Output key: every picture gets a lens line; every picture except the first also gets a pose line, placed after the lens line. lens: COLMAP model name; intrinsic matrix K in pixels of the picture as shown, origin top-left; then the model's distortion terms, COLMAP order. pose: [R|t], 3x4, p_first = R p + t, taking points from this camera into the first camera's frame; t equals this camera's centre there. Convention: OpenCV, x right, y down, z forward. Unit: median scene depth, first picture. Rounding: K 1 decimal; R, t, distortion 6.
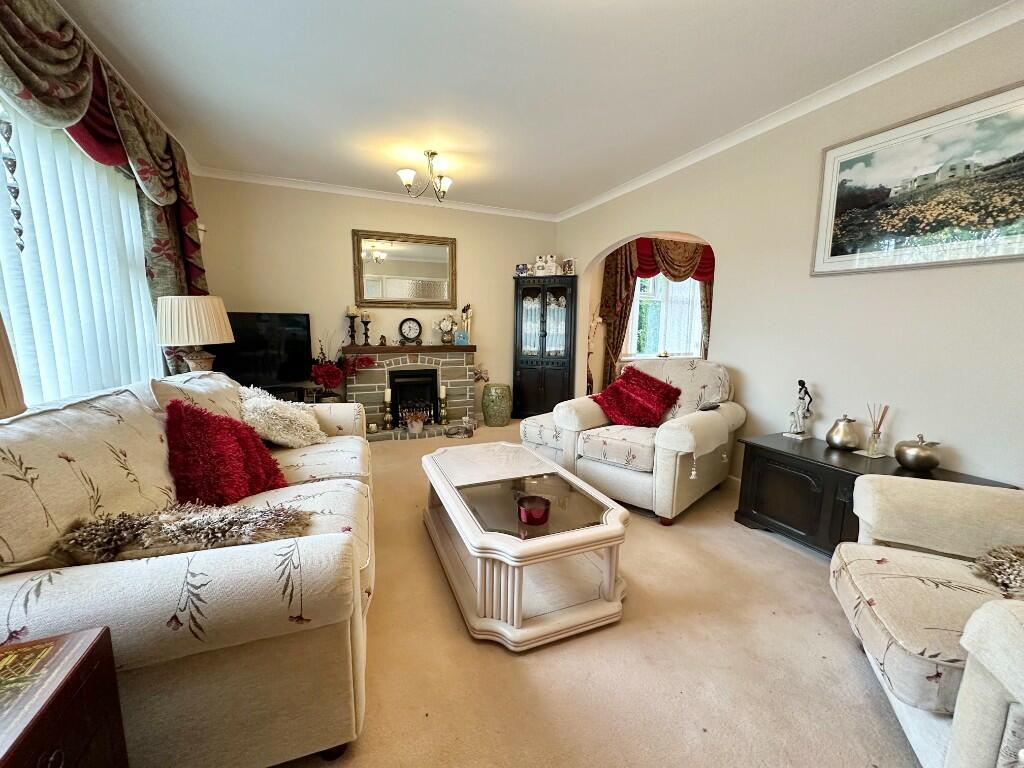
lens RADIAL K [[406.7, 0, 509.5], [0, 406.7, 385.3], [0, 0, 1]] dist [-0.001623, -0.000339]
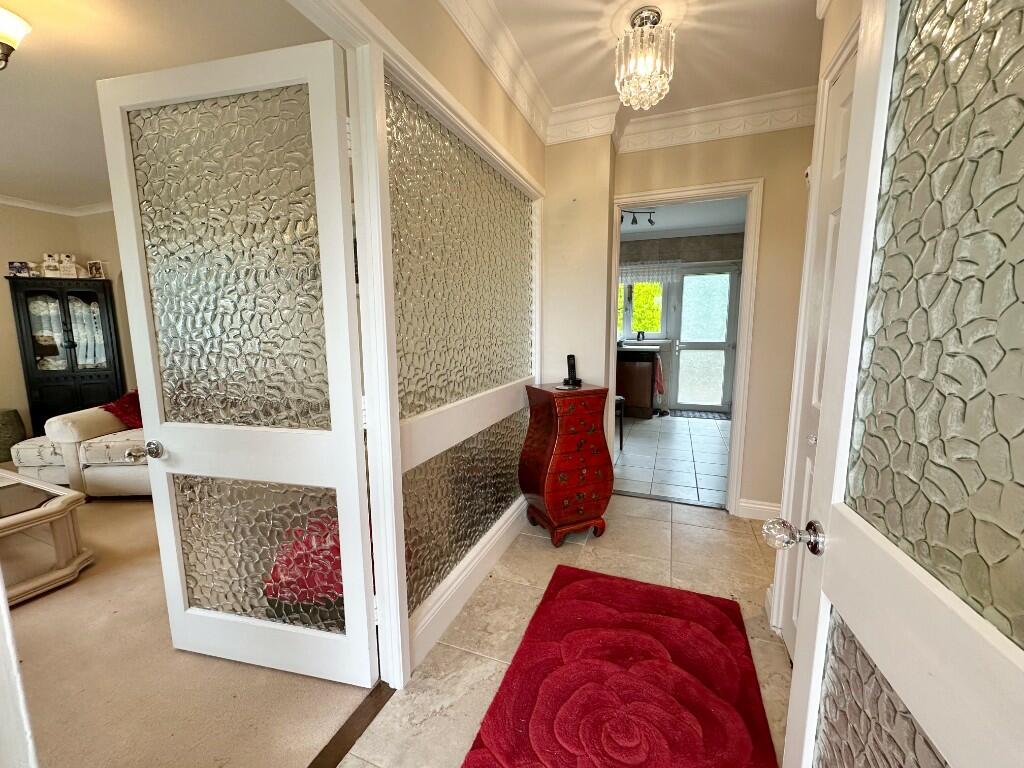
lens RADIAL K [[406.7, 0, 513.0], [0, 406.7, 380.7], [0, 0, 1]] dist [-0.001623, -0.000339]
pose [[0.703421, -0.108945, 0.702375, 0.134375], [0.118144, 0.992358, 0.035605, 0.030350], [-0.700886, 0.057936, 0.710916, -0.273911]]
